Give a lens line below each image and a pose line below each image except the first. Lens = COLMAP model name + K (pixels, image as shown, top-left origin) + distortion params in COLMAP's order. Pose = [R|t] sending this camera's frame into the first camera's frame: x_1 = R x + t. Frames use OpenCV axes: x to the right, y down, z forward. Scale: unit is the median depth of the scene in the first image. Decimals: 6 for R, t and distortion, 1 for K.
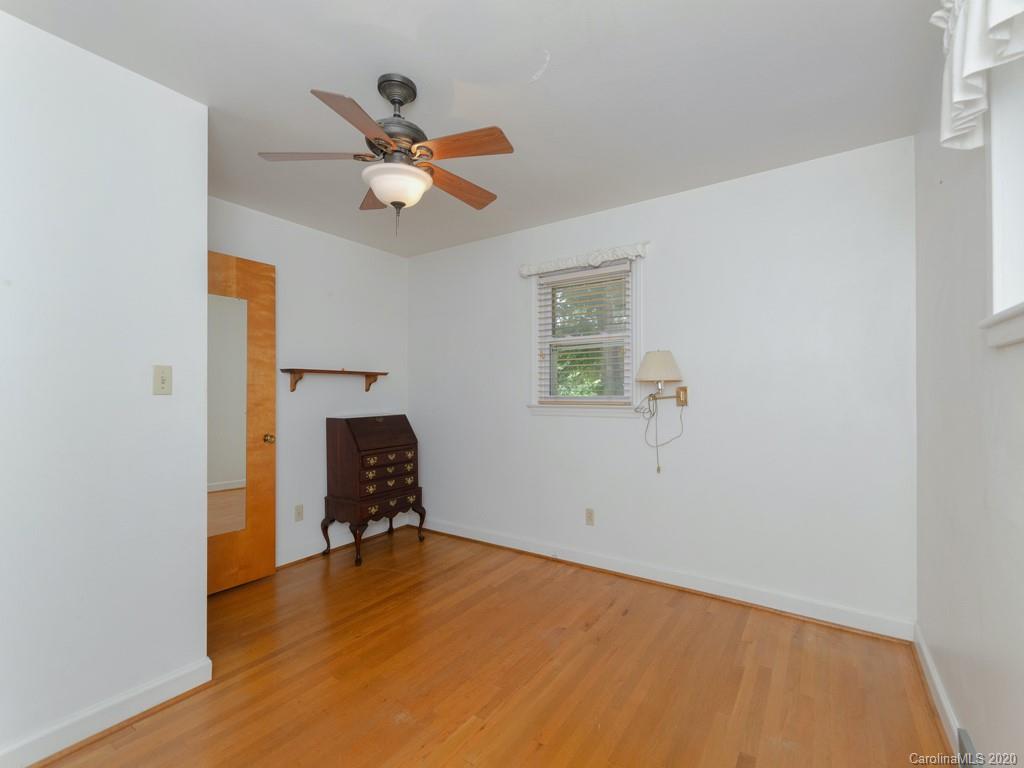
lens RADIAL K [[455.4, 0, 512.9], [0, 455.4, 392.6], [0, 0, 1]] dist [0.003213, 0.000601]
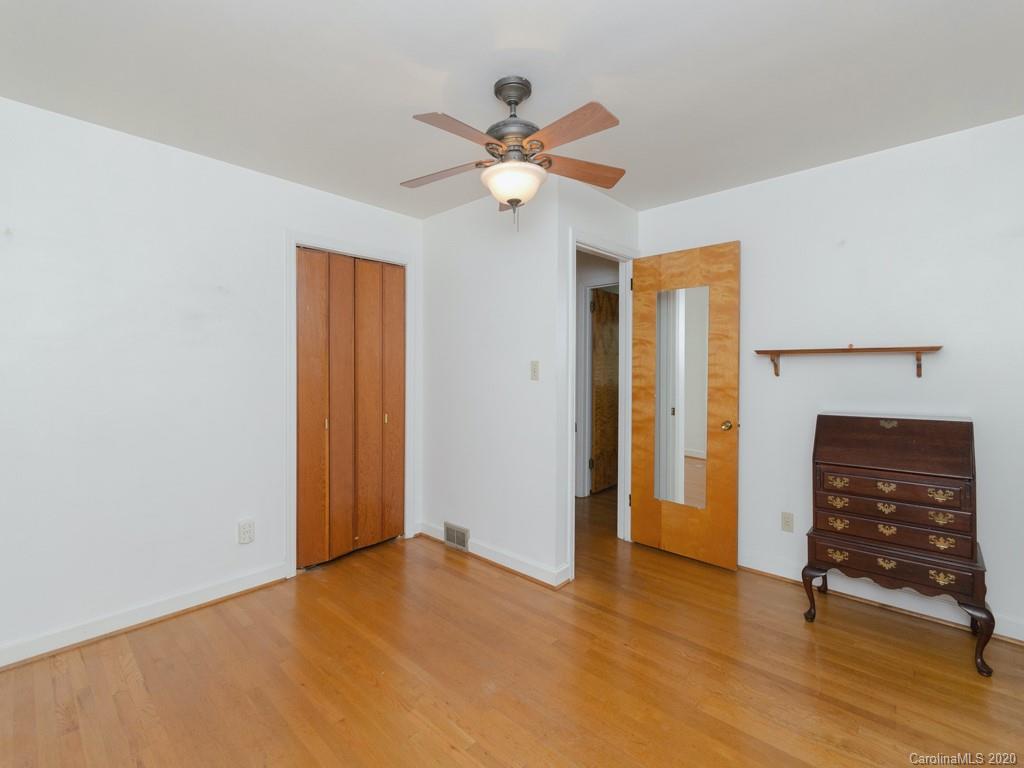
lens RADIAL K [[443.1, 0, 513.9], [0, 443.1, 372.4], [0, 0, 1]] dist [0.002243, 0.000582]
pose [[-0.123896, 0.008179, -0.992261, 0.403017], [0.000544, 0.999966, 0.008175, -0.017680], [0.992295, 0.000473, -0.123896, 0.615316]]
